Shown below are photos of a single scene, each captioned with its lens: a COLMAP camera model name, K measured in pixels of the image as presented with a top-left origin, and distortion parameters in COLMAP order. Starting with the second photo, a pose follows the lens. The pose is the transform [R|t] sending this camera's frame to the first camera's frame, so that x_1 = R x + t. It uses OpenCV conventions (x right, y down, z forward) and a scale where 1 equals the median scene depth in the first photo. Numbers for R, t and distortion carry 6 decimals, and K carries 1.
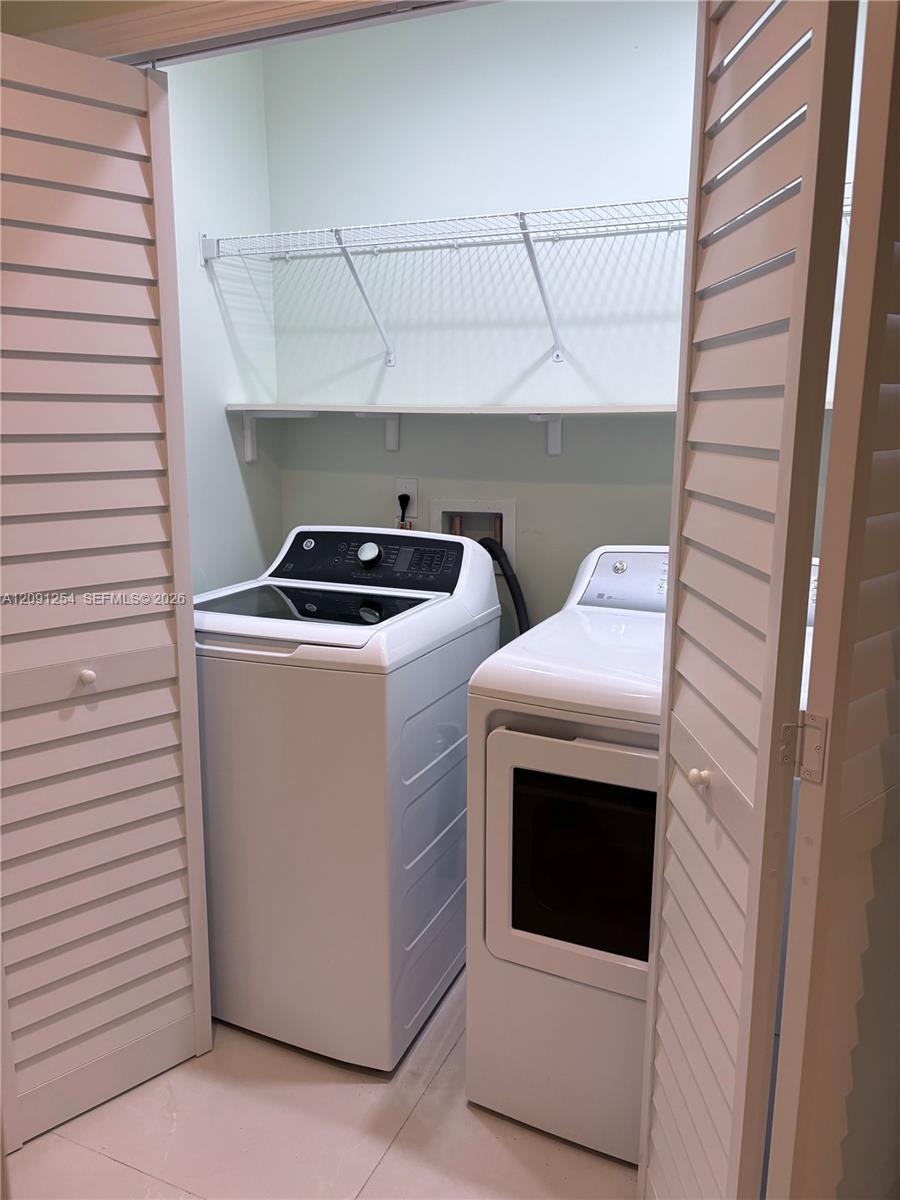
lens RADIAL K [[917.3, 0, 461.8], [0, 917.3, 595.0], [0, 0, 1]] dist [0.038248, -0.003474]
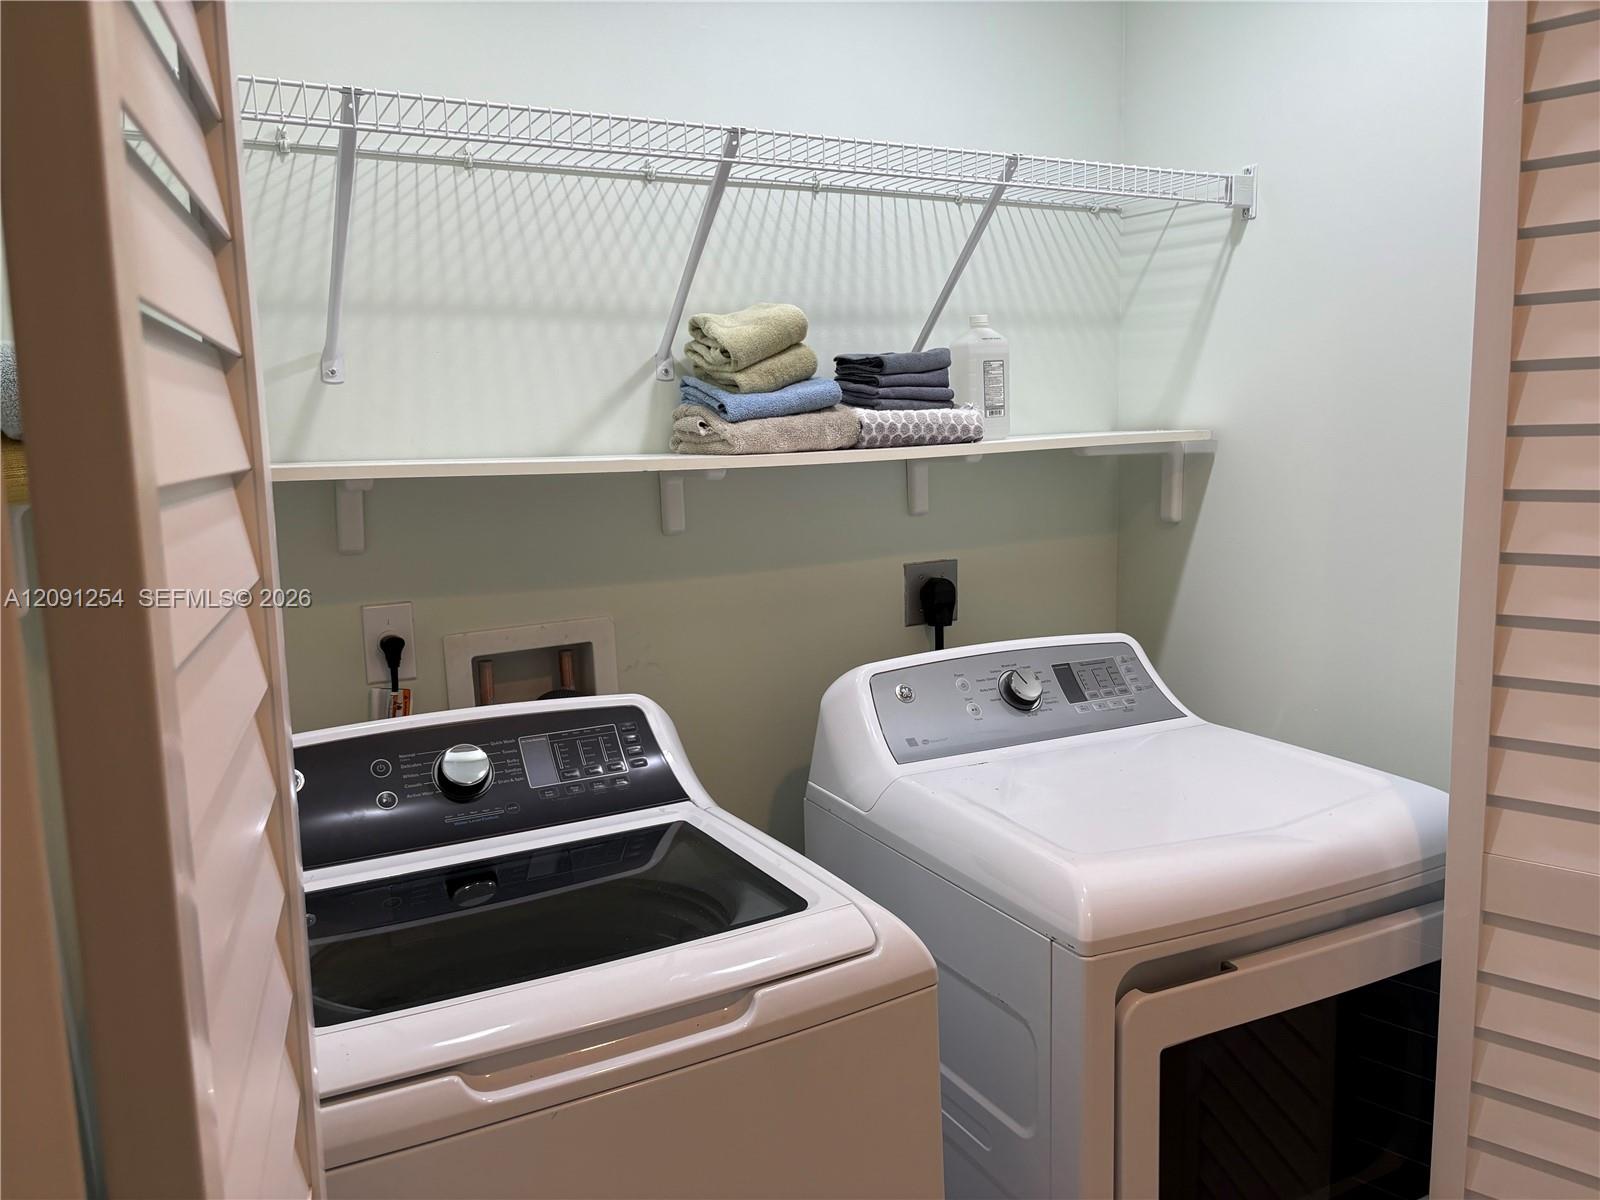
lens RADIAL K [[1223.1, 0, 803.9], [0, 1223.1, 600.7], [0, 0, 1]] dist [0.038248, -0.003474]
pose [[0.623815, -0.137955, 0.769301, -0.467224], [0.174828, 0.983988, 0.034689, -0.120753], [-0.761768, 0.112856, 0.637945, 0.427226]]
